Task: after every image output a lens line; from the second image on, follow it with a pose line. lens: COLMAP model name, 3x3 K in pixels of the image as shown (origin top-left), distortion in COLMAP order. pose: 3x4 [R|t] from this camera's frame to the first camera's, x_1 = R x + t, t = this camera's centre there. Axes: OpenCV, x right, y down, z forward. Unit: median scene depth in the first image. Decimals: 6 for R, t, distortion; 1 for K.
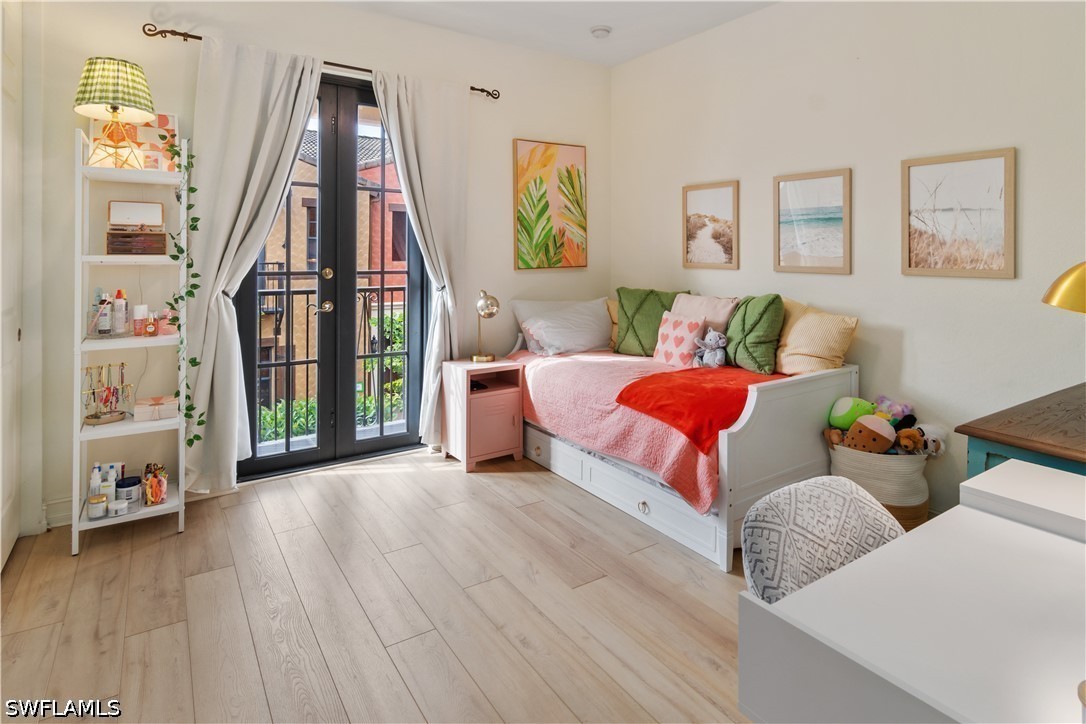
lens RADIAL K [[575.1, 0, 542.0], [0, 575.1, 394.0], [0, 0, 1]] dist [-0.001456, -0.000518]
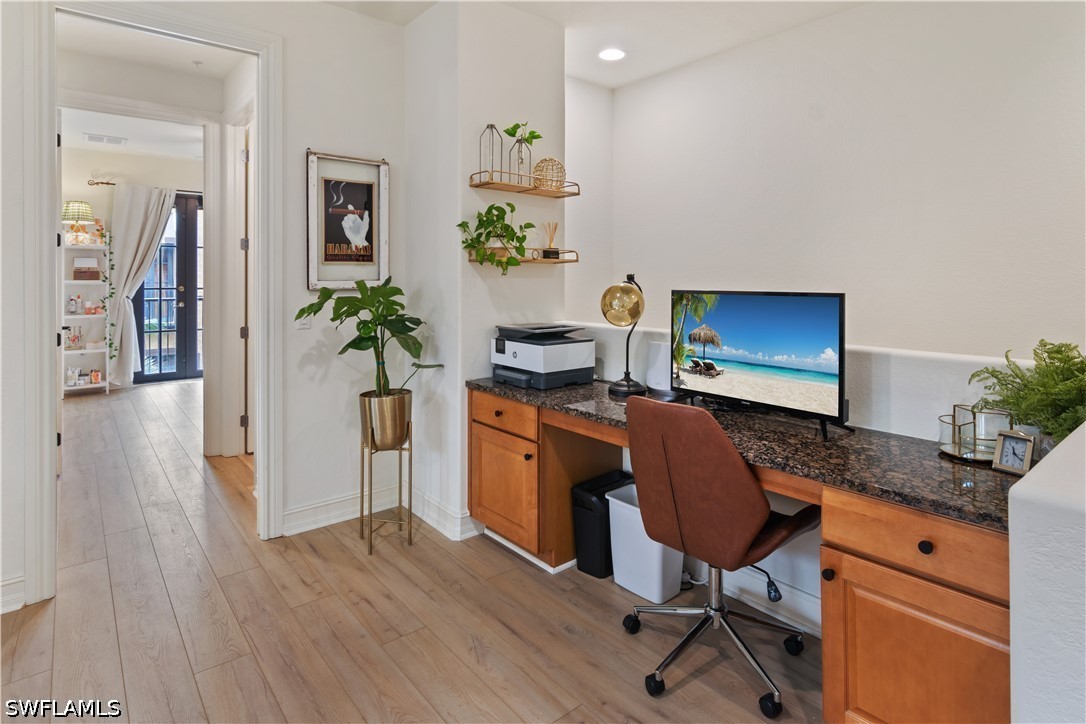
lens RADIAL K [[575.1, 0, 542.0], [0, 575.1, 394.0], [0, 0, 1]] dist [-0.001456, -0.000518]
pose [[0.994166, -0.031927, 0.103028, 0.878347], [0.036235, 0.998534, -0.040214, 0.379261], [-0.101593, 0.043712, 0.993865, -1.483651]]
